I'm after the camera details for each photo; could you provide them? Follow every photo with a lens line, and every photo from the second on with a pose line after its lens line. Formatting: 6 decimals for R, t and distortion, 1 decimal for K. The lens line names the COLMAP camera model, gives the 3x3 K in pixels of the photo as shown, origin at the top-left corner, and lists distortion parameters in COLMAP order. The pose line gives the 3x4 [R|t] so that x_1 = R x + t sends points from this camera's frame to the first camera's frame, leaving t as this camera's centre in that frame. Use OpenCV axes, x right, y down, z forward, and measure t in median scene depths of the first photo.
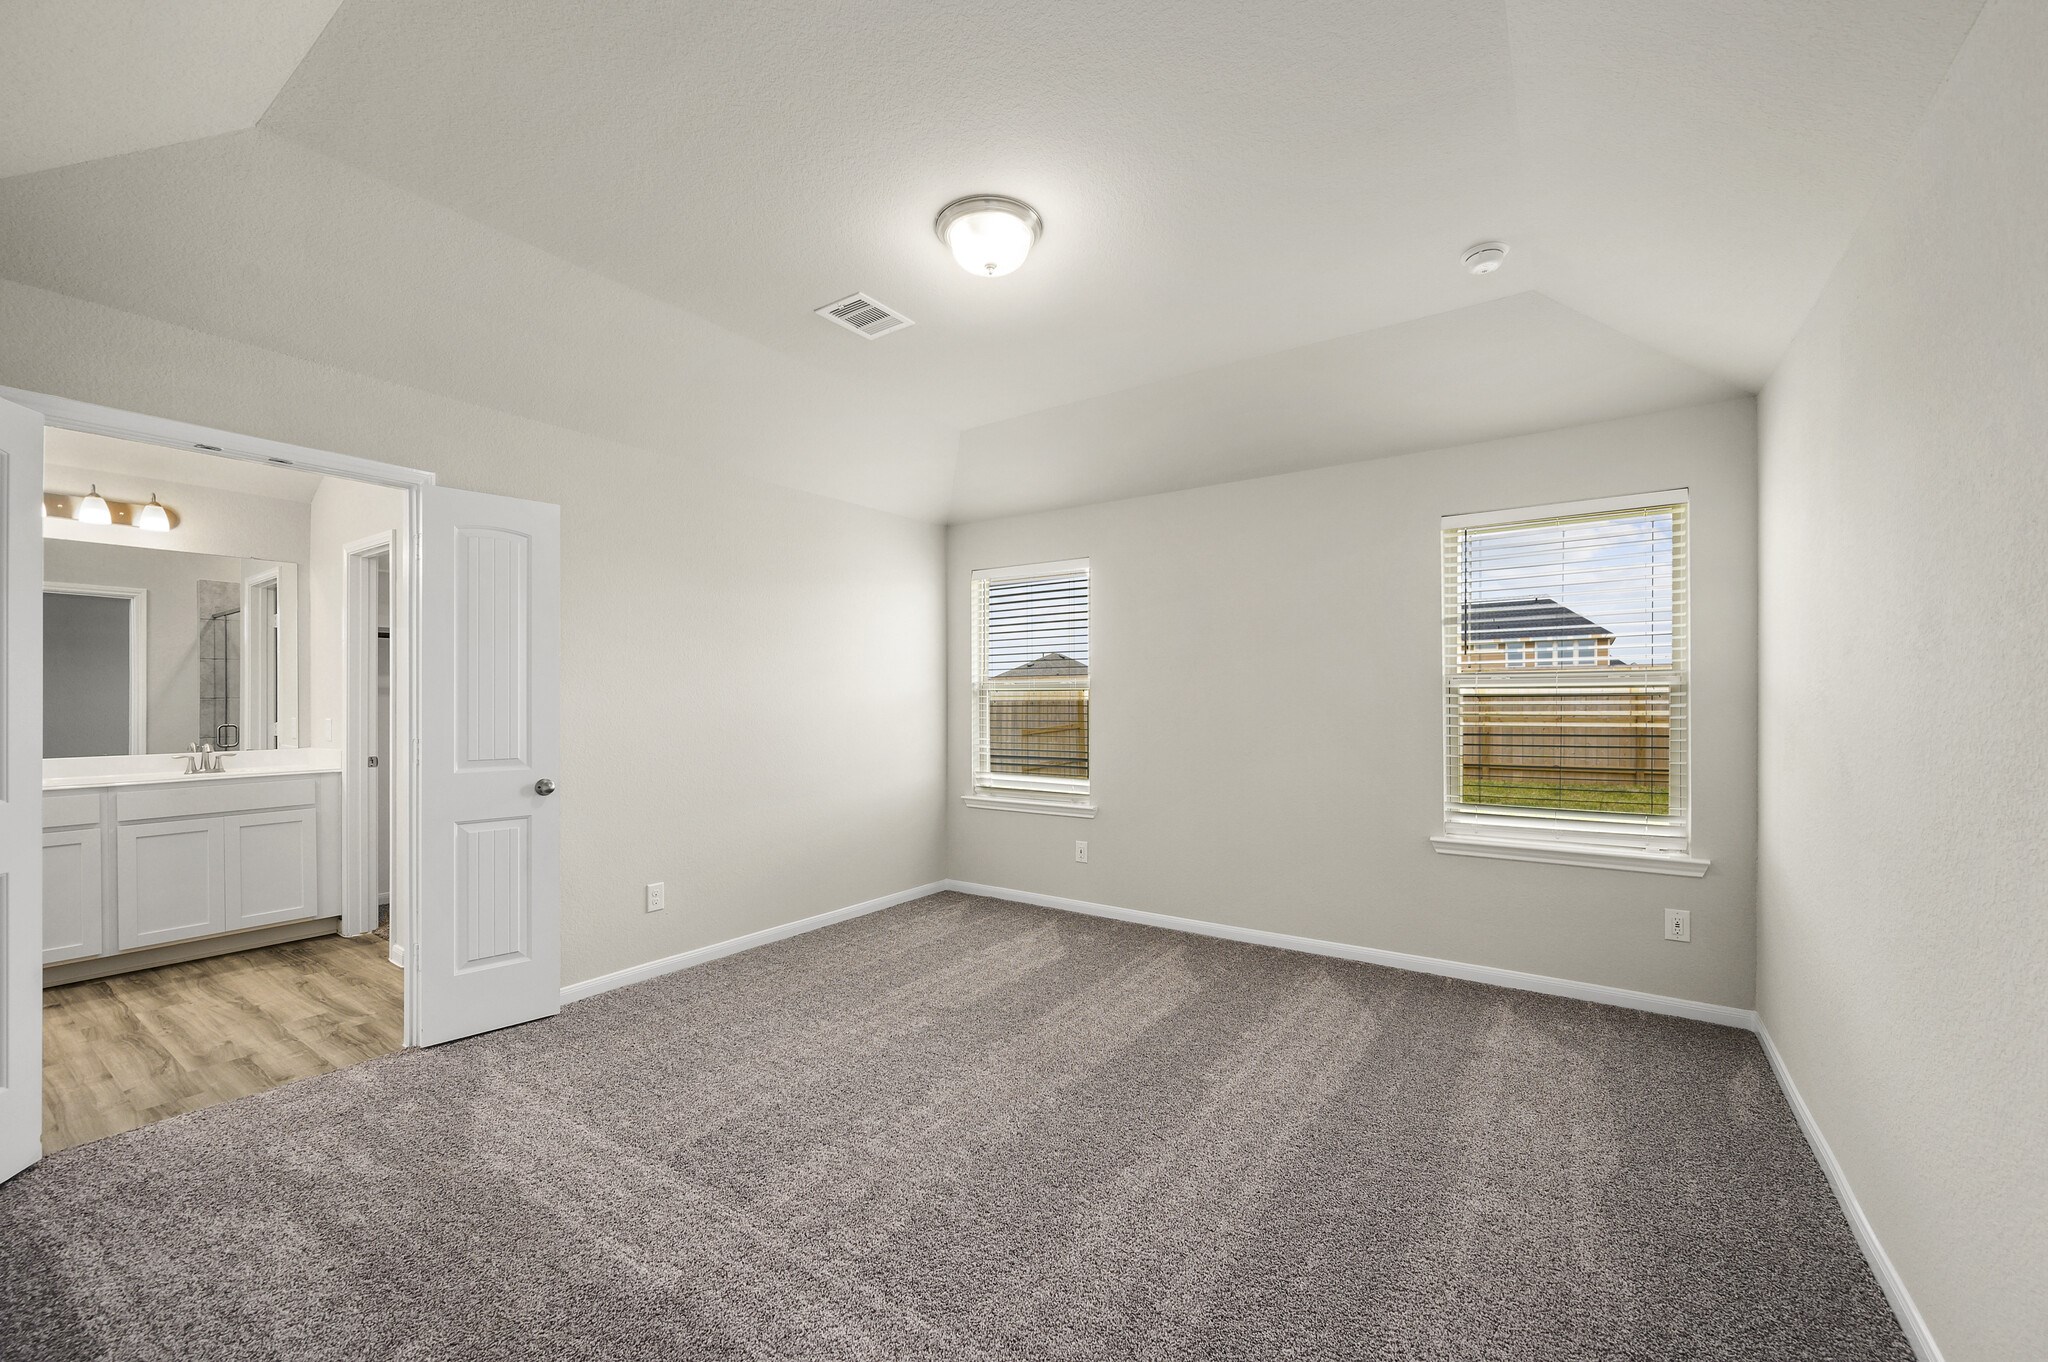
lens RADIAL K [[810.5, 0, 1018.5], [0, 810.5, 695.3], [0, 0, 1]] dist [0.000932, -0.000387]
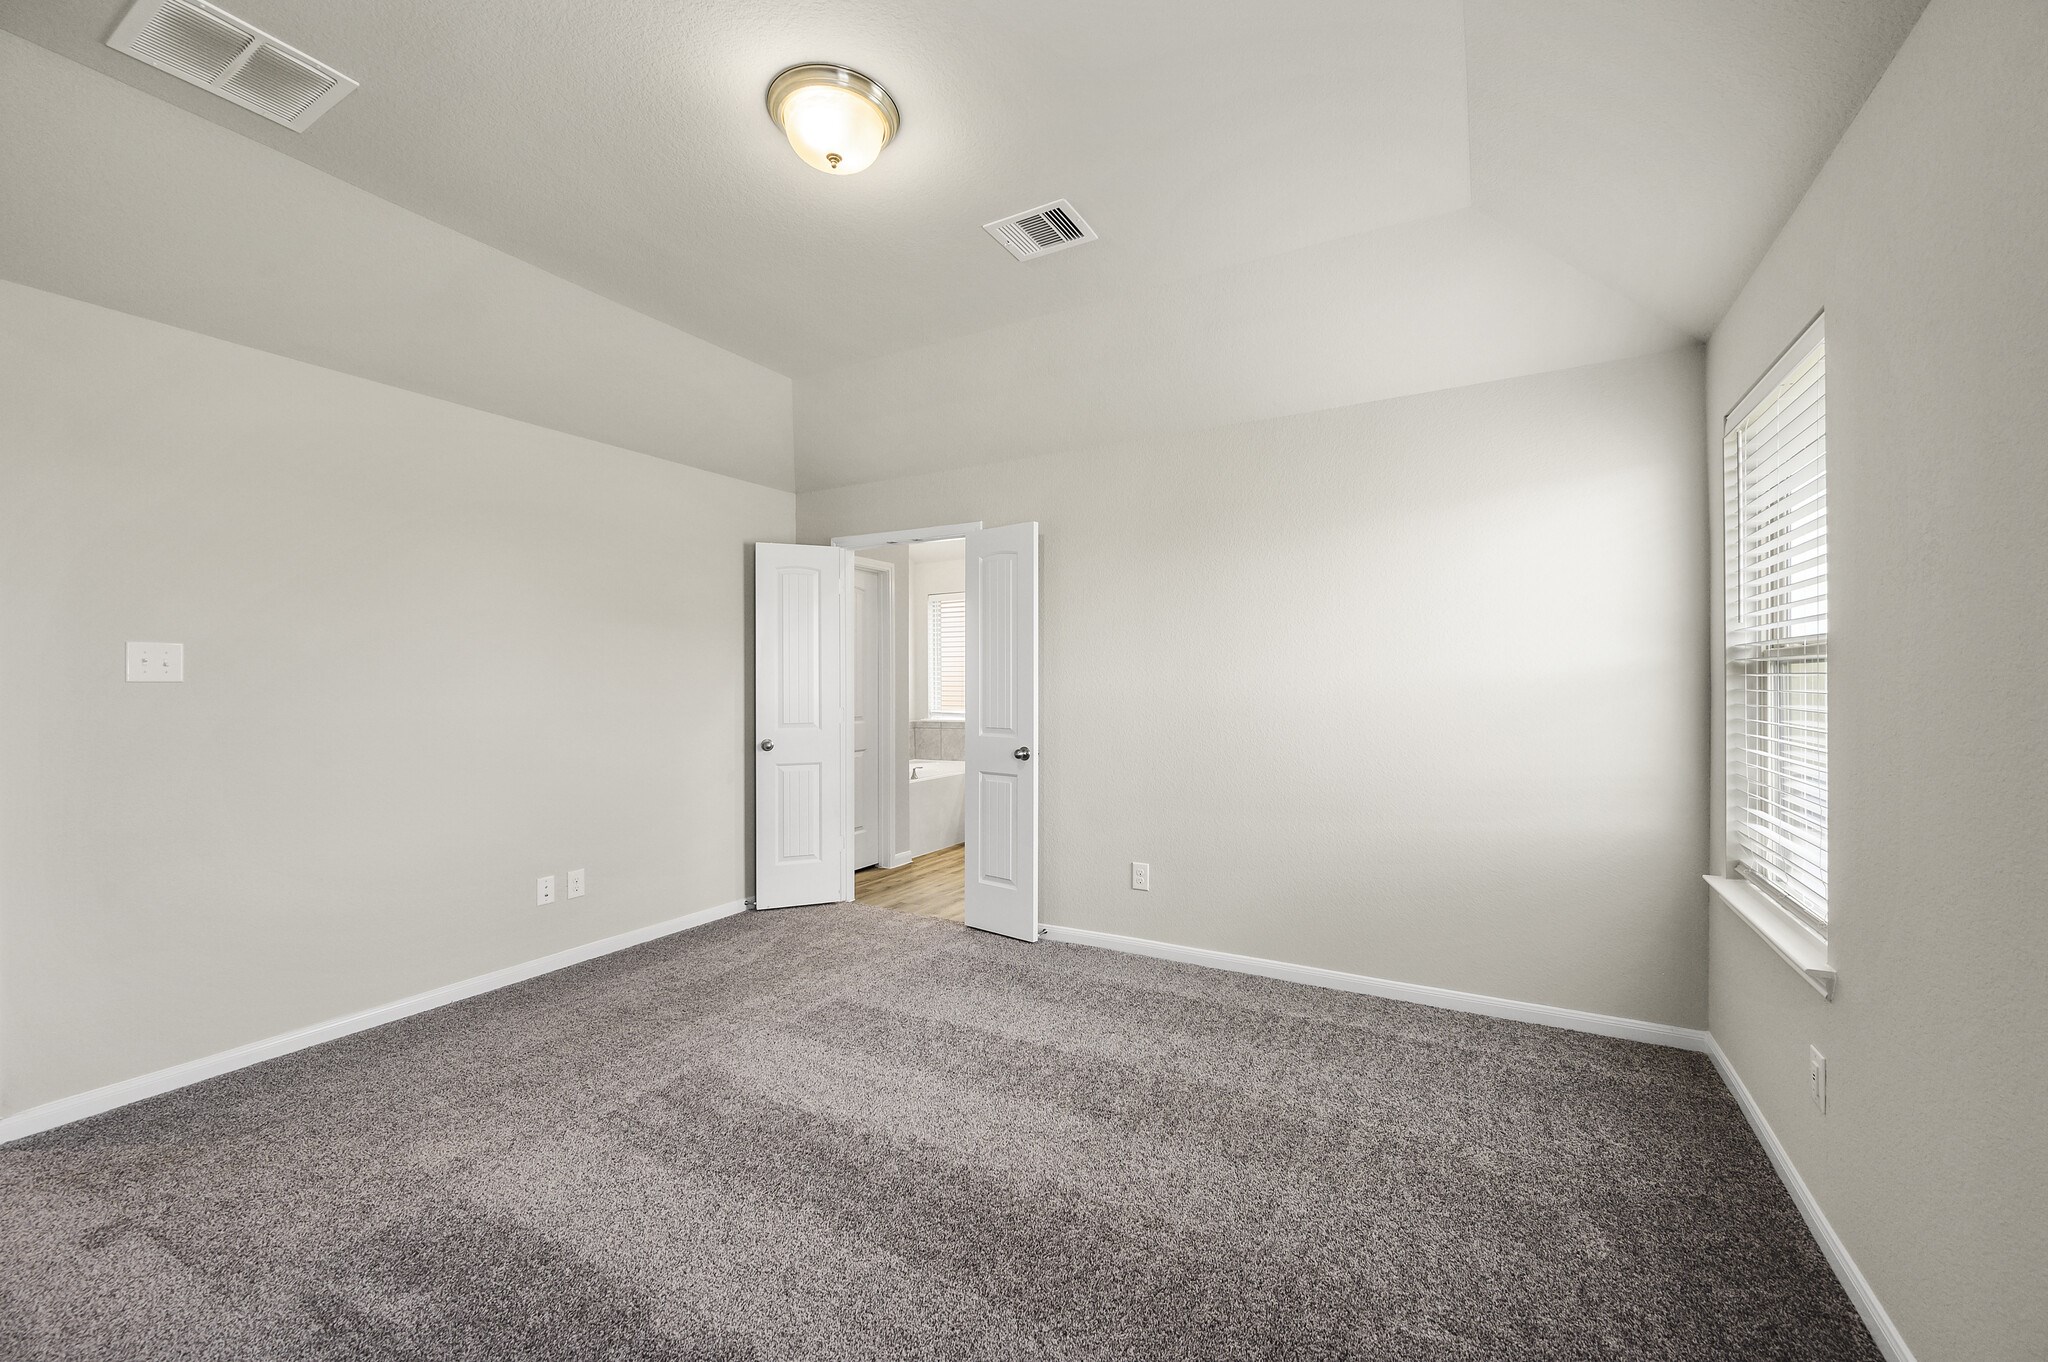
lens RADIAL K [[810.5, 0, 1028.0], [0, 810.5, 682.0], [0, 0, 1]] dist [0.000932, -0.000387]
pose [[0.091793, -0.001774, -0.995777, 0.483726], [0.006390, 0.999979, -0.001193, 0.004312], [0.995758, -0.006253, 0.091803, 0.670521]]
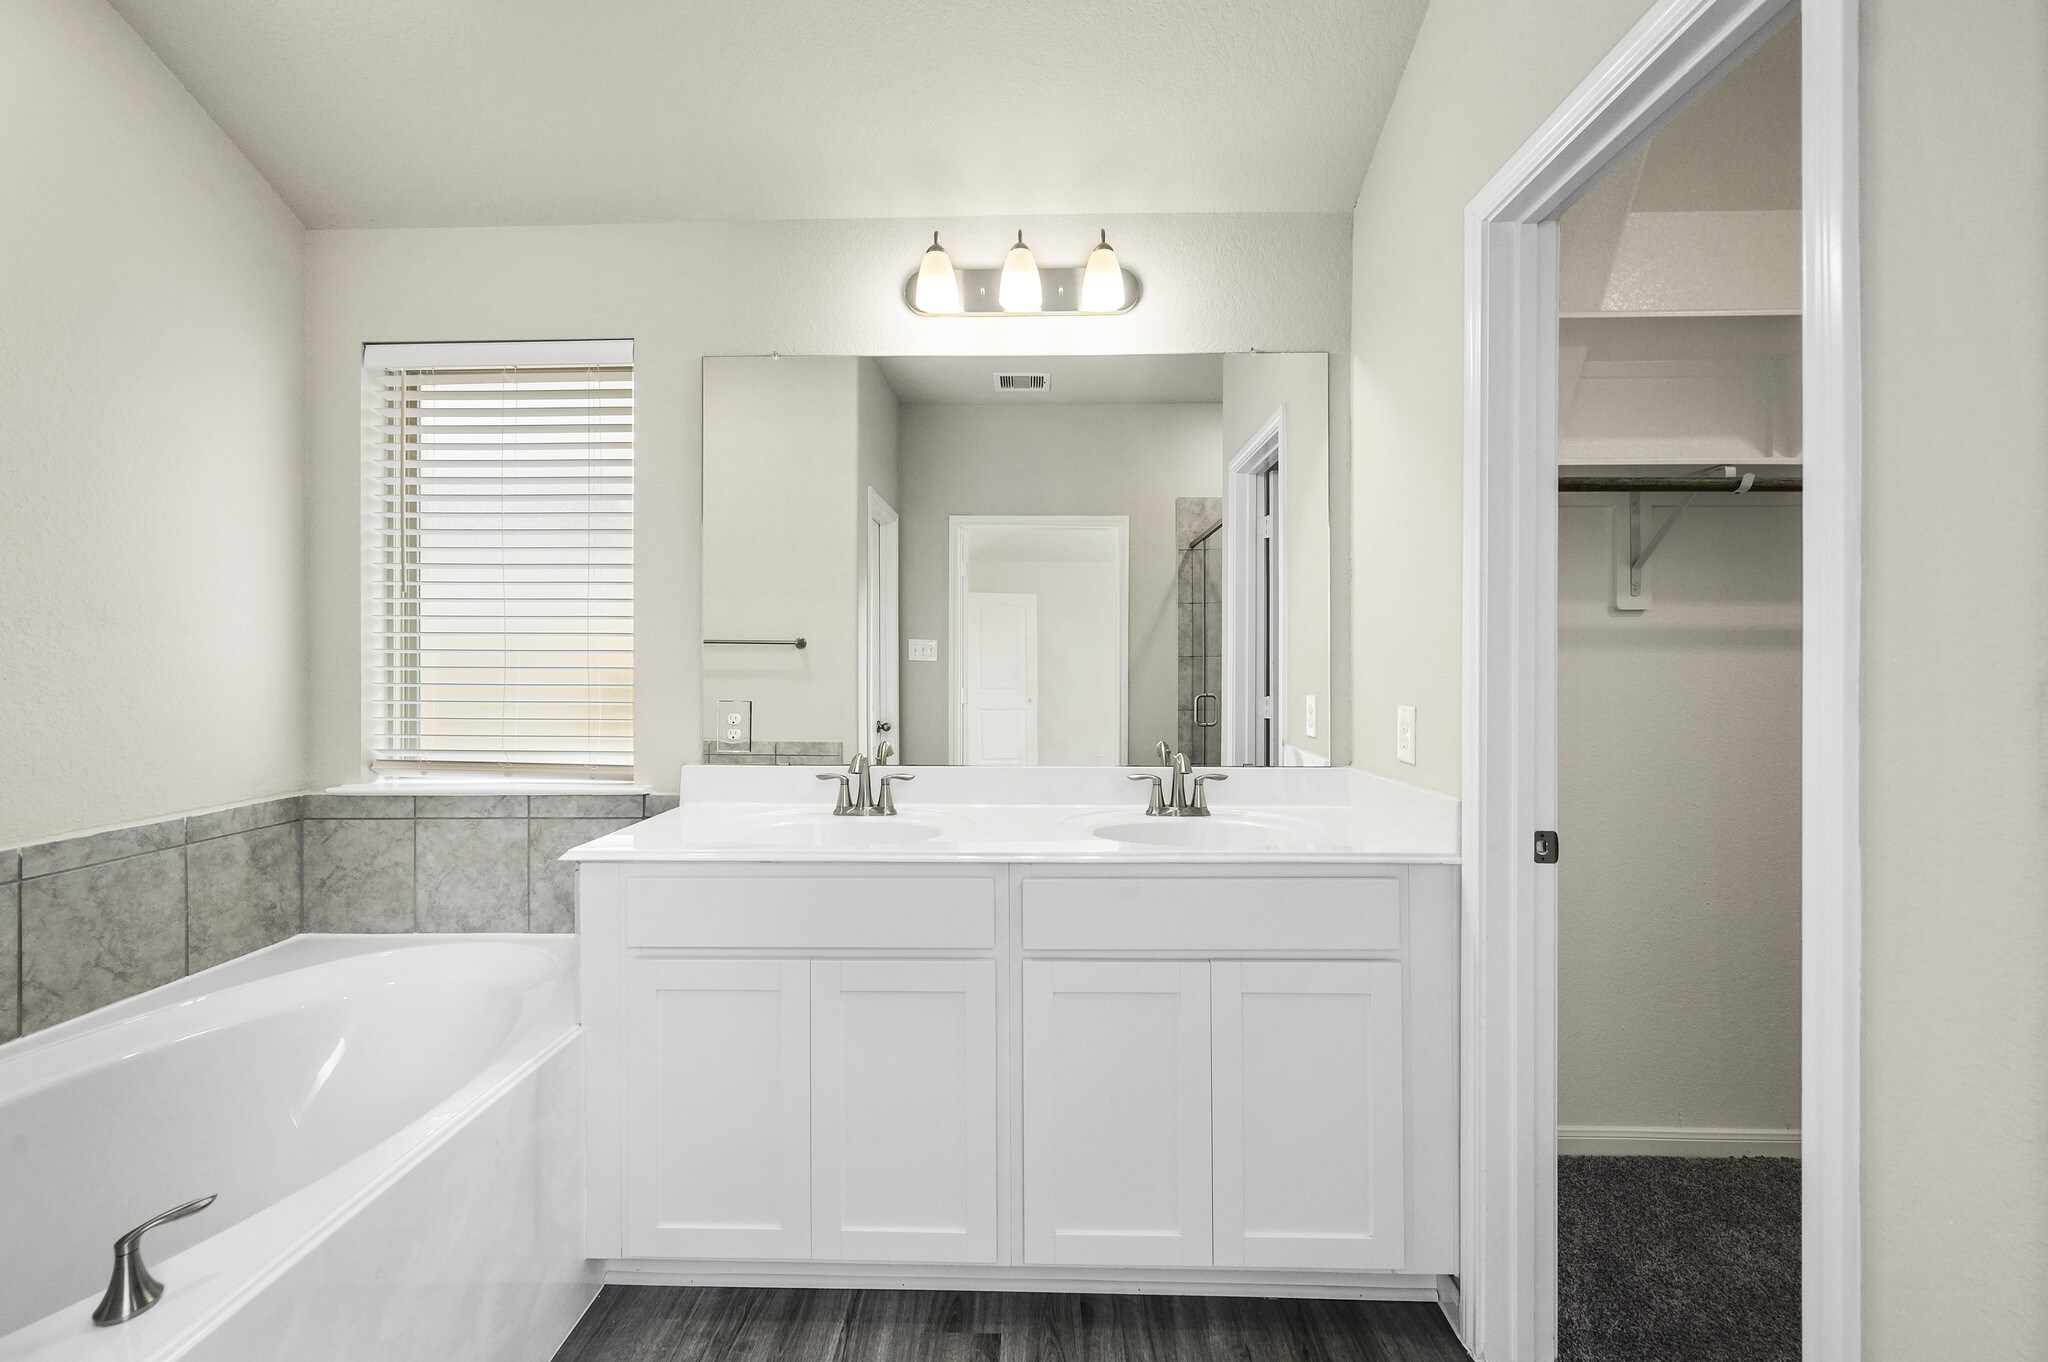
lens RADIAL K [[810.5, 0, 1029.8], [0, 810.5, 666.6], [0, 0, 1]] dist [0.000932, -0.000387]
pose [[0.556497, 0.005991, -0.830828, -0.671855], [0.001675, 0.999964, 0.008333, 0.007252], [0.830848, -0.006029, 0.556467, 0.679165]]
